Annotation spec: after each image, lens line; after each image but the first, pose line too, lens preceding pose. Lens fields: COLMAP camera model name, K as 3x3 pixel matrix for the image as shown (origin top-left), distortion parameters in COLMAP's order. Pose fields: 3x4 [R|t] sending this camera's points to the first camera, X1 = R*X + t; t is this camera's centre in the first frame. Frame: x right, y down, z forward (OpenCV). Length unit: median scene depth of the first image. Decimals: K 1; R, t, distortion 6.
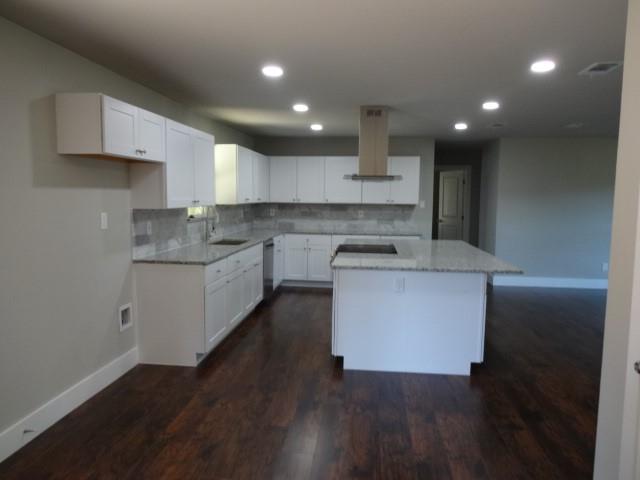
lens RADIAL K [[463.1, 0, 311.1], [0, 463.1, 240.2], [0, 0, 1]] dist [-0.006527, -0.002579]
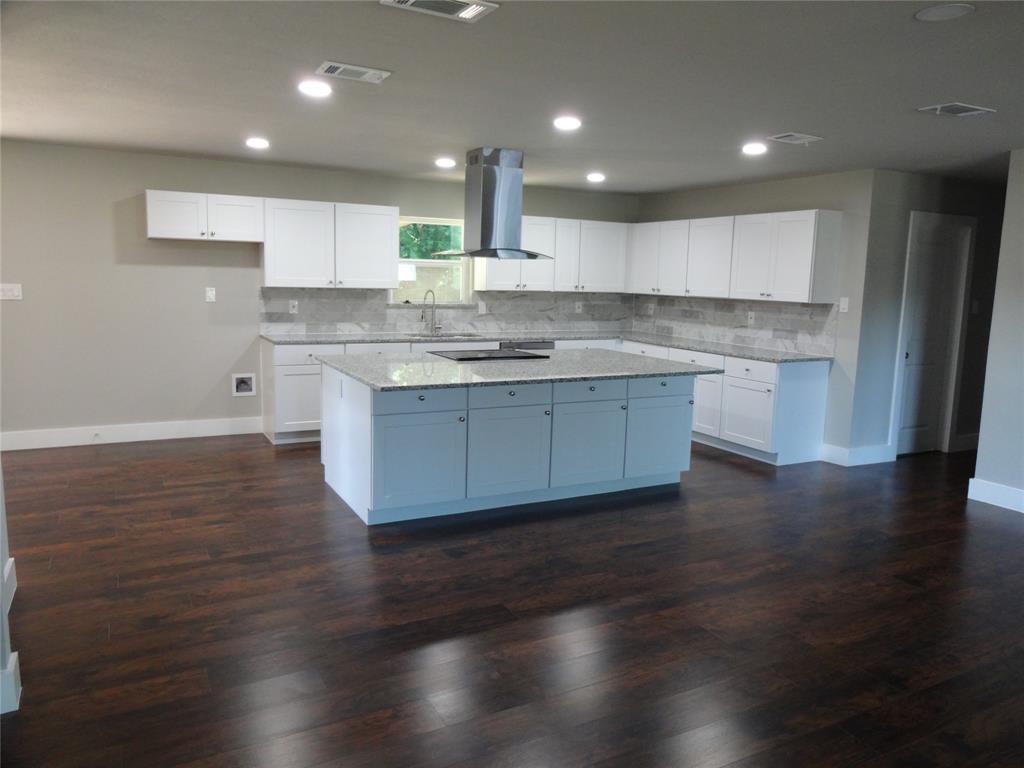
lens RADIAL K [[737.0, 0, 513.1], [0, 737.0, 382.8], [0, 0, 1]] dist [-0.004948, -0.002701]
pose [[0.574616, 0.122867, -0.809148, 0.719681], [-0.100235, 0.991789, 0.079419, -0.021890], [0.812262, 0.035470, 0.582214, 0.265318]]
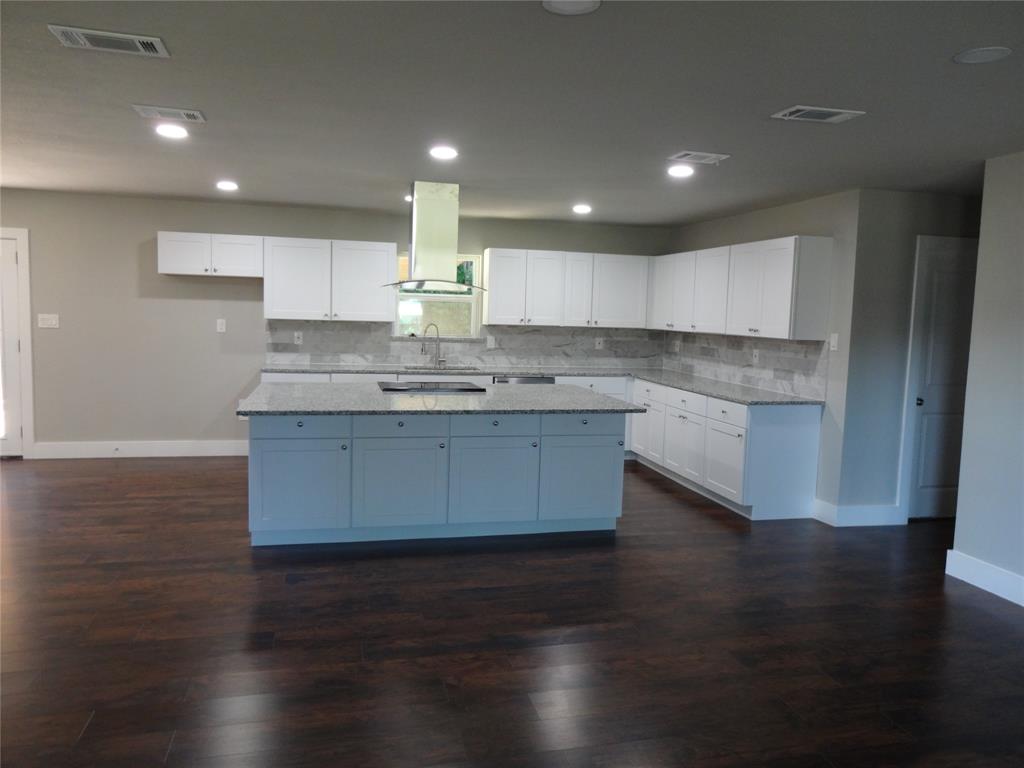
lens RADIAL K [[737.0, 0, 513.1], [0, 737.0, 382.8], [0, 0, 1]] dist [-0.004948, -0.002701]
pose [[0.358774, 0.091925, -0.928887, 0.821696], [-0.116989, 0.991720, 0.052957, -0.041737], [0.926064, 0.089670, 0.366558, 0.487562]]
